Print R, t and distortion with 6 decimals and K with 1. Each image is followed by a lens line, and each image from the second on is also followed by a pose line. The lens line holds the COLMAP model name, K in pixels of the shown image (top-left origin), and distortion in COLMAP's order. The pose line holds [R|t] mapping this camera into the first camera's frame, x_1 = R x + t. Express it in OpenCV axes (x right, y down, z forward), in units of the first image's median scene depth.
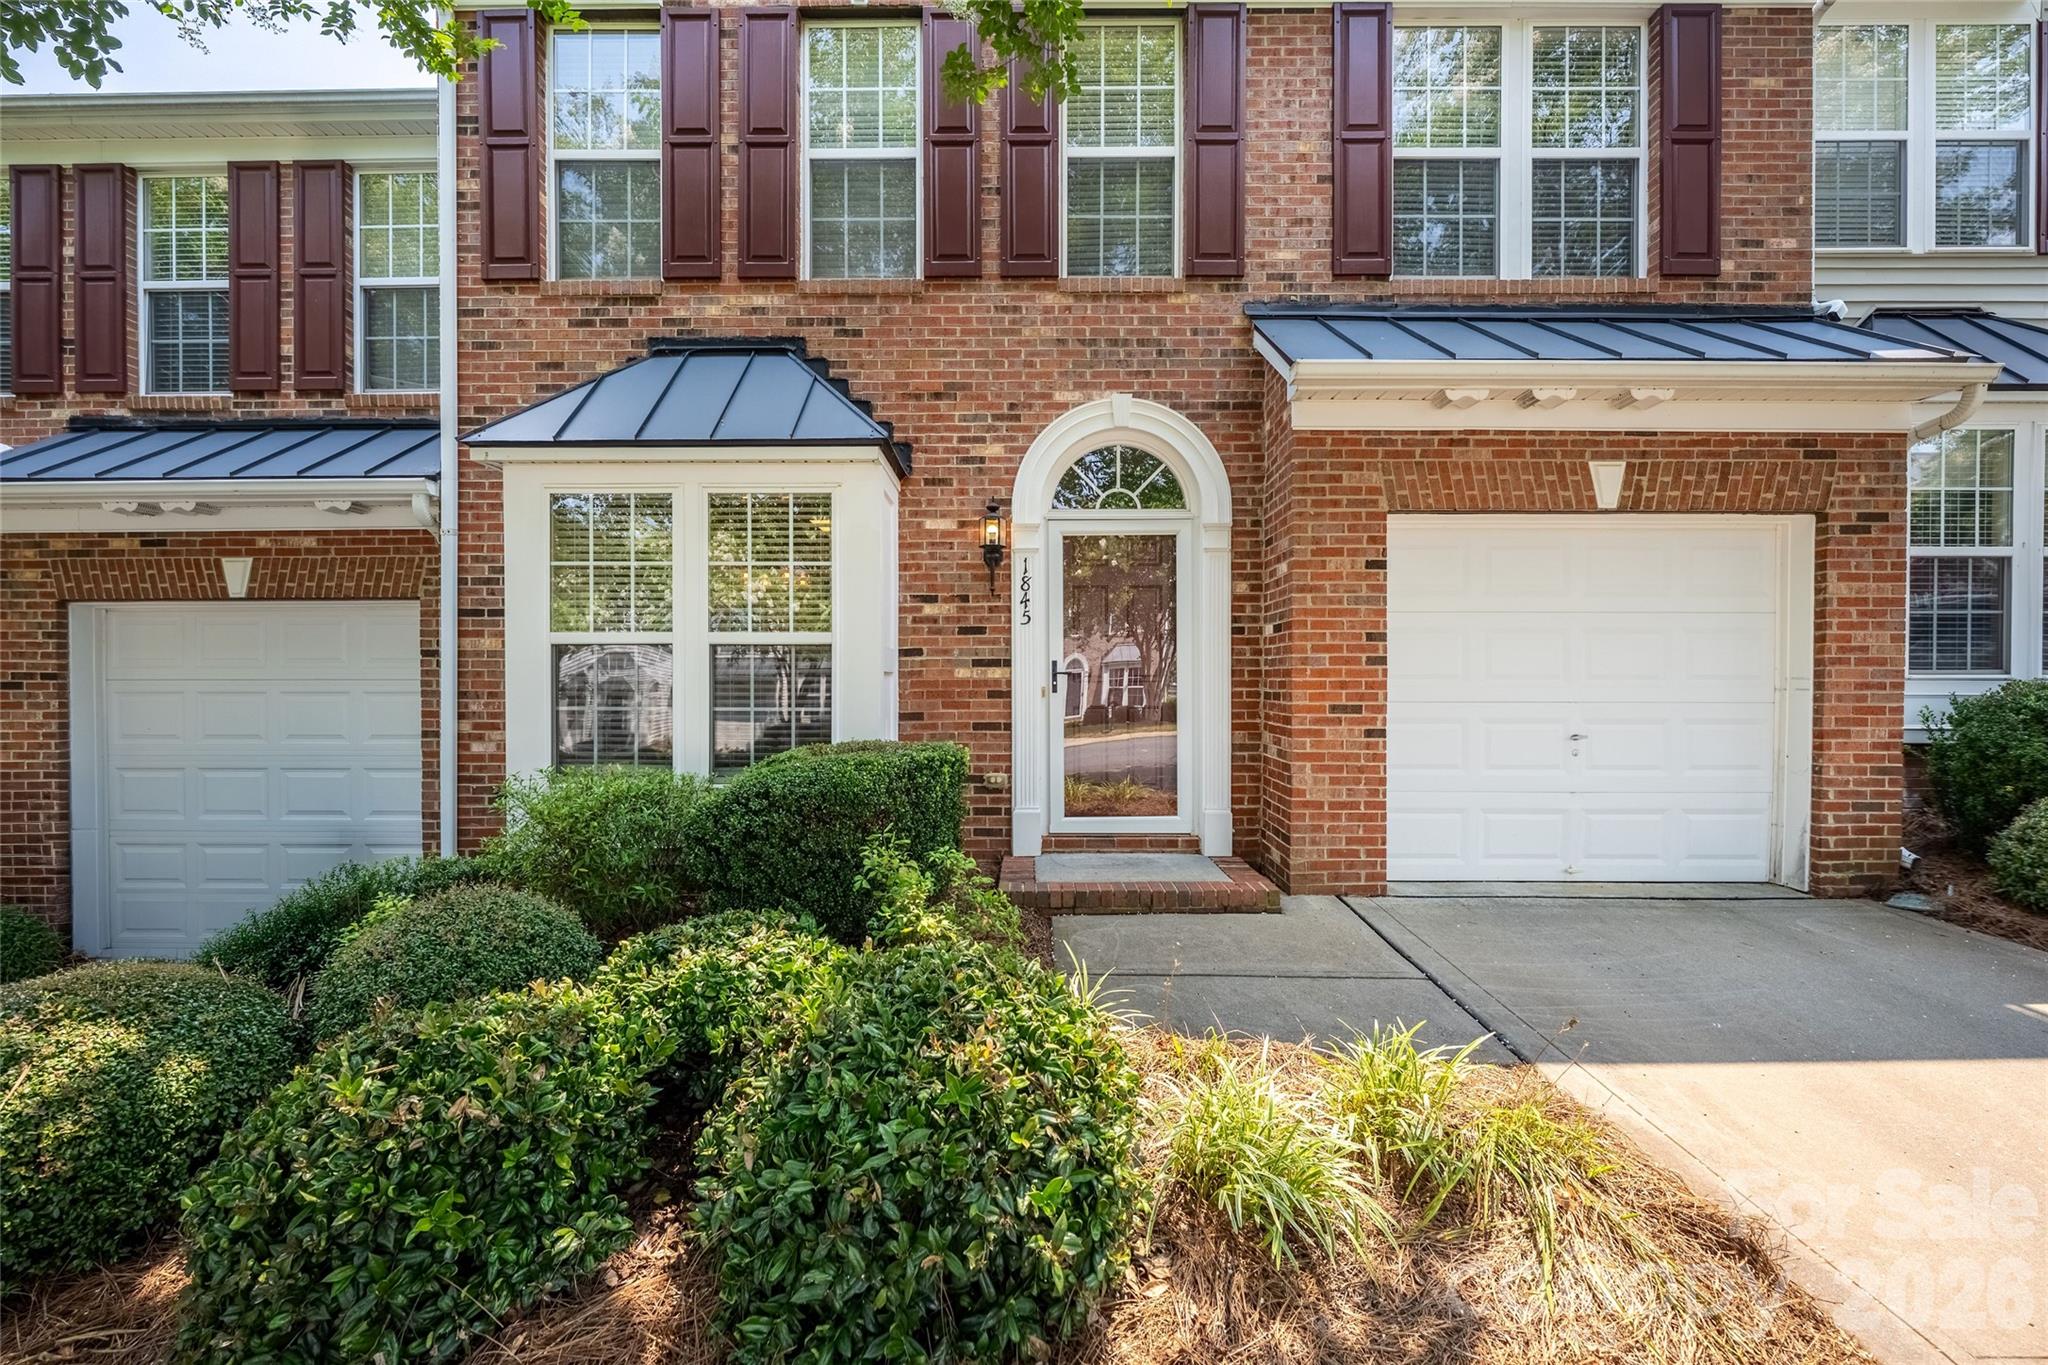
lens RADIAL K [[827.0, 0, 1021.8], [0, 827.0, 686.5], [0, 0, 1]] dist [-0.006330, 0.000079]
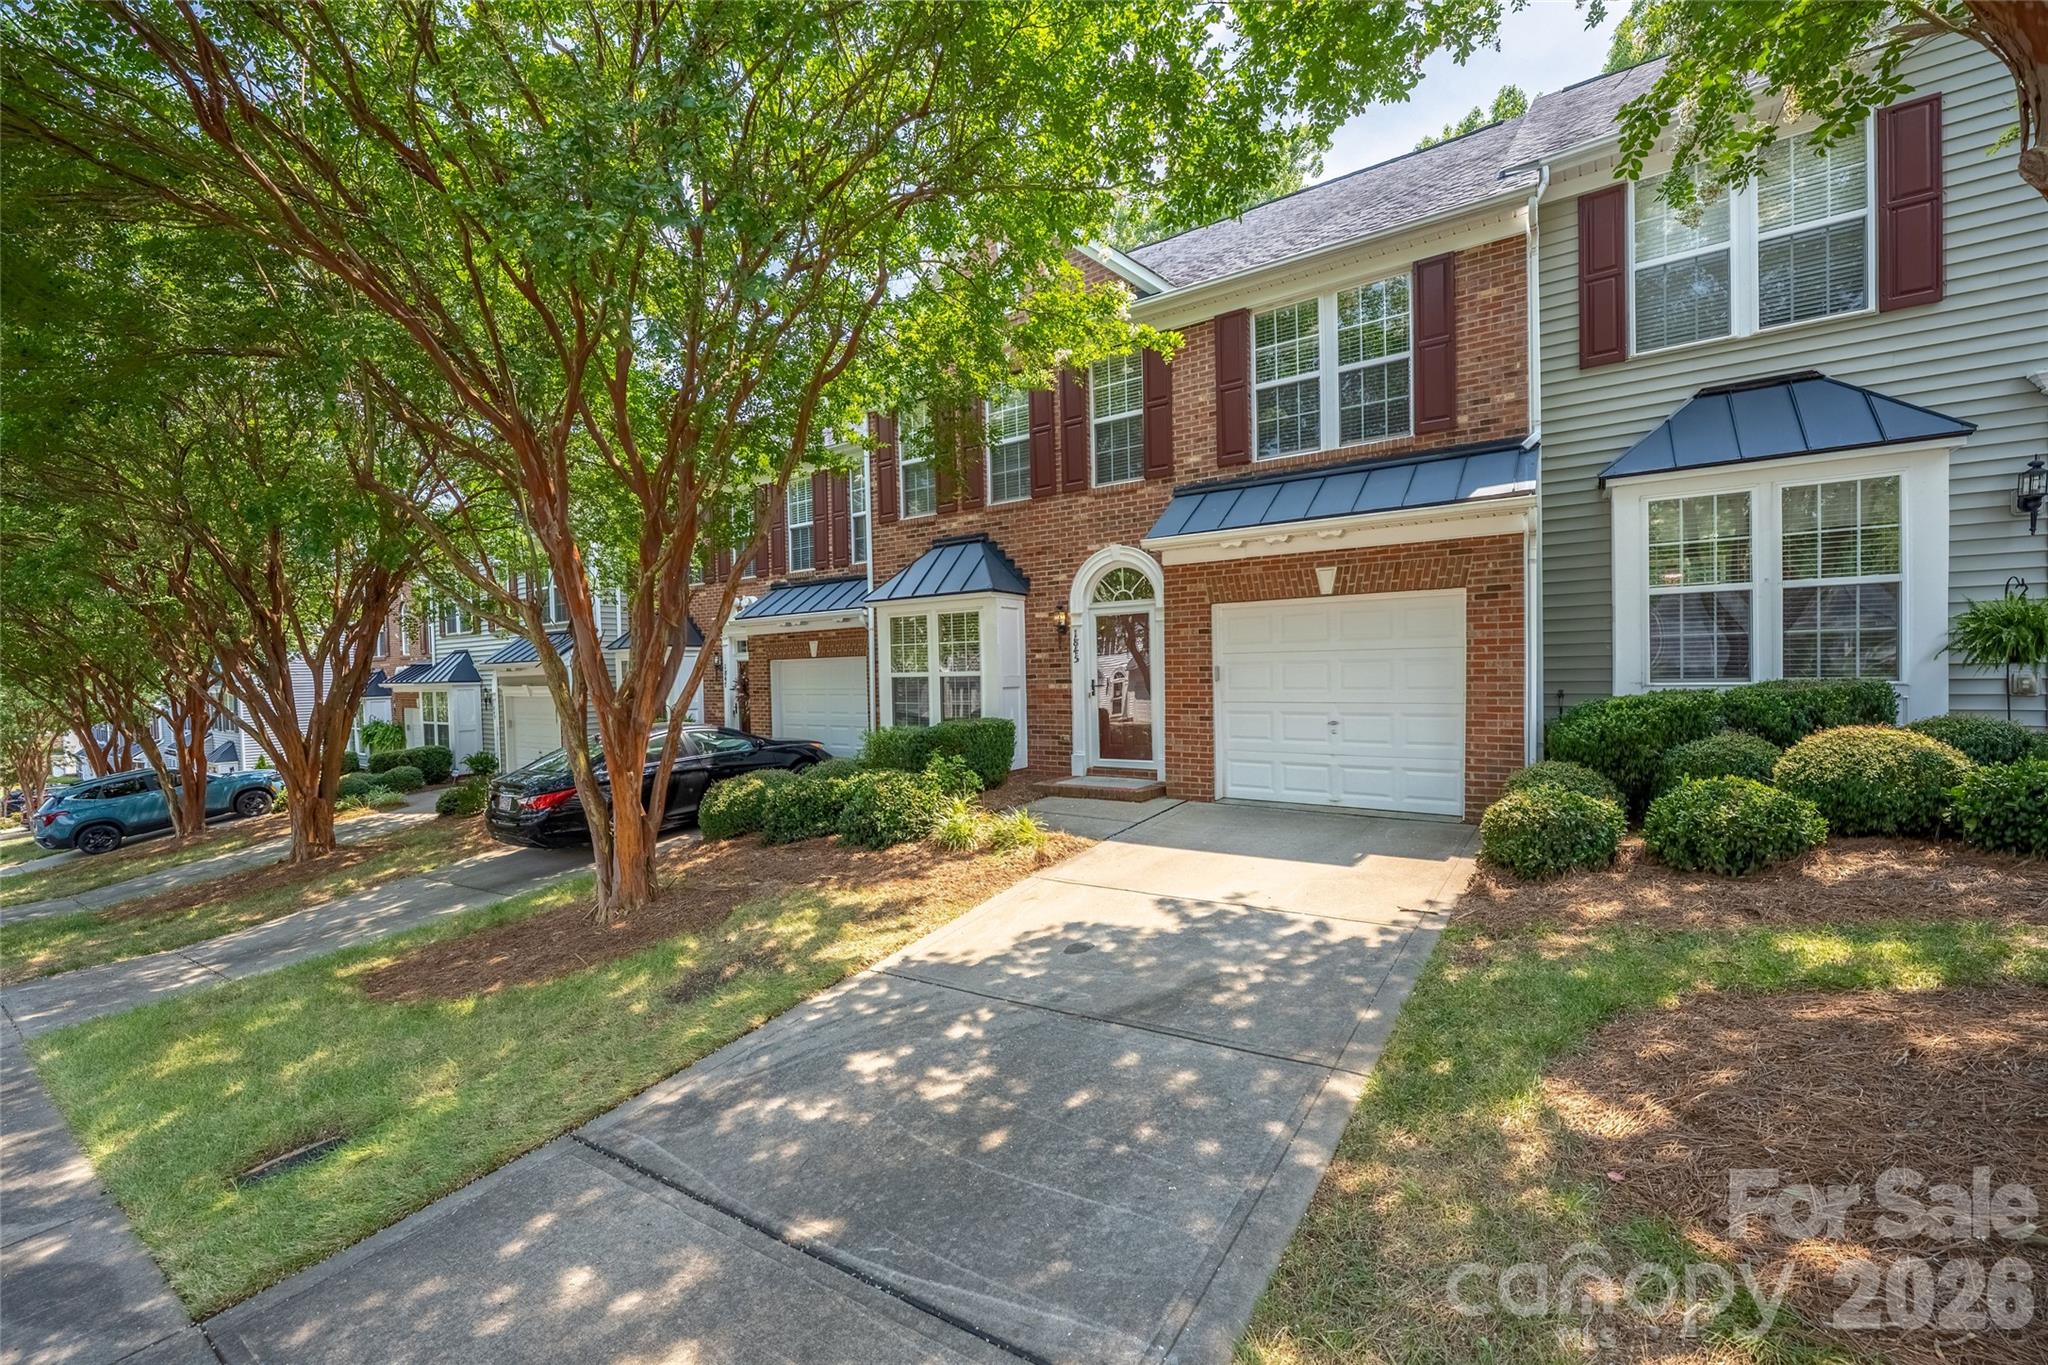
lens RADIAL K [[827.0, 0, 1021.8], [0, 827.0, 686.5], [0, 0, 1]] dist [-0.006330, 0.000079]
pose [[0.821261, -0.004913, -0.570532, 1.053586], [0.015812, 0.999775, 0.014151, -0.046685], [0.570334, -0.020643, 0.821154, -0.745564]]
